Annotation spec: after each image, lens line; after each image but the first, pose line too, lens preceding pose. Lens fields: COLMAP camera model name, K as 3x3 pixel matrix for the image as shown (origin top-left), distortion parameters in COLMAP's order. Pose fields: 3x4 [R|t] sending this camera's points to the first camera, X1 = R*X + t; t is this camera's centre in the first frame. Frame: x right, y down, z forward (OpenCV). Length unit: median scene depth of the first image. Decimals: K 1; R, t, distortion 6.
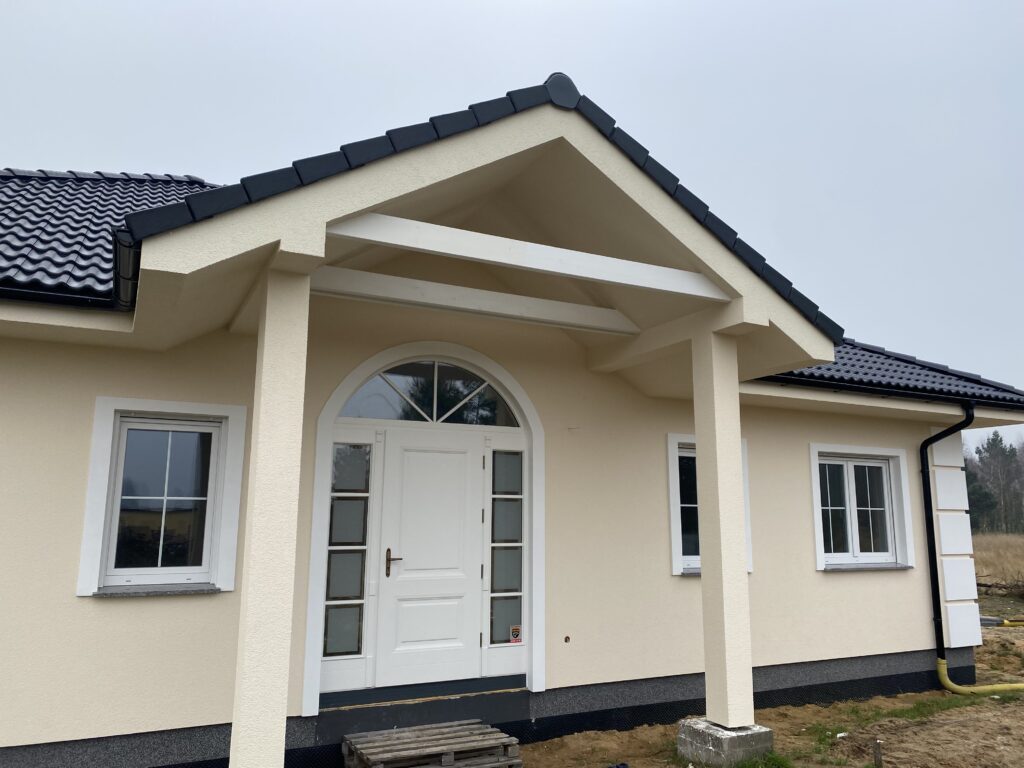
lens RADIAL K [[756.7, 0, 513.0], [0, 756.7, 370.2], [0, 0, 1]] dist [0.039393, -0.056038]
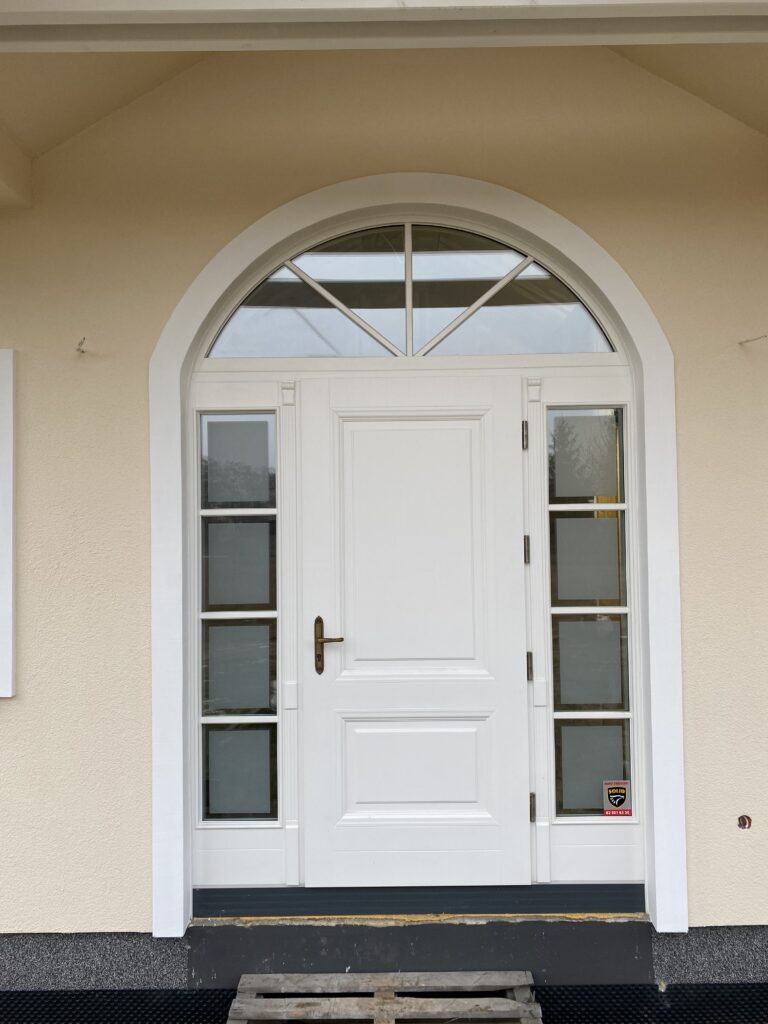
lens RADIAL K [[778.5, 0, 384.0], [0, 778.5, 512.0], [0, 0, 1]] dist [0.033734, -0.010225]
pose [[0.896904, -0.030431, -0.441176, 0.093784], [0.097870, 0.986550, 0.130919, 0.099515], [0.431258, -0.160600, 0.887820, 0.549528]]
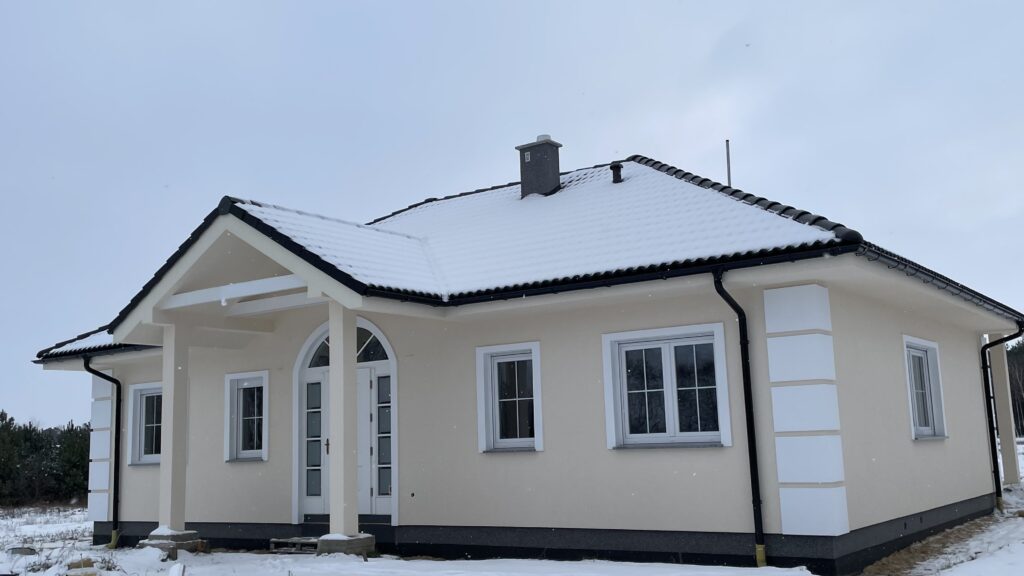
lens RADIAL K [[1002.8, 0, 512.0], [0, 1002.8, 288.0], [0, 0, 1]] dist [0.103976, 0.002452]
pose [[0.471010, -0.164537, -0.866647, 2.039991], [0.196205, 0.977381, -0.078925, 0.152078], [0.860031, -0.132866, 0.492639, 0.239336]]
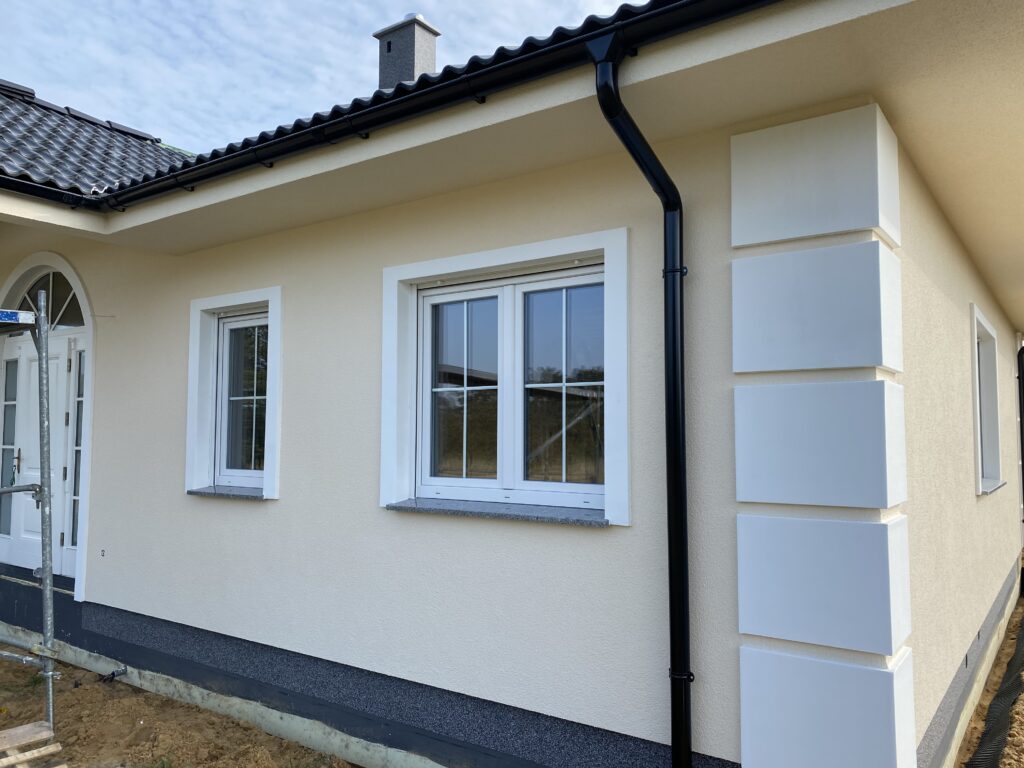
lens RADIAL K [[778.5, 0, 512.0], [0, 778.5, 384.0], [0, 0, 1]] dist [0.033734, -0.010225]
pose [[0.467785, -0.068034, -0.881220, 1.151950], [0.163013, 0.986569, 0.010366, 0.234046], [0.868679, -0.148499, 0.472593, 1.039616]]
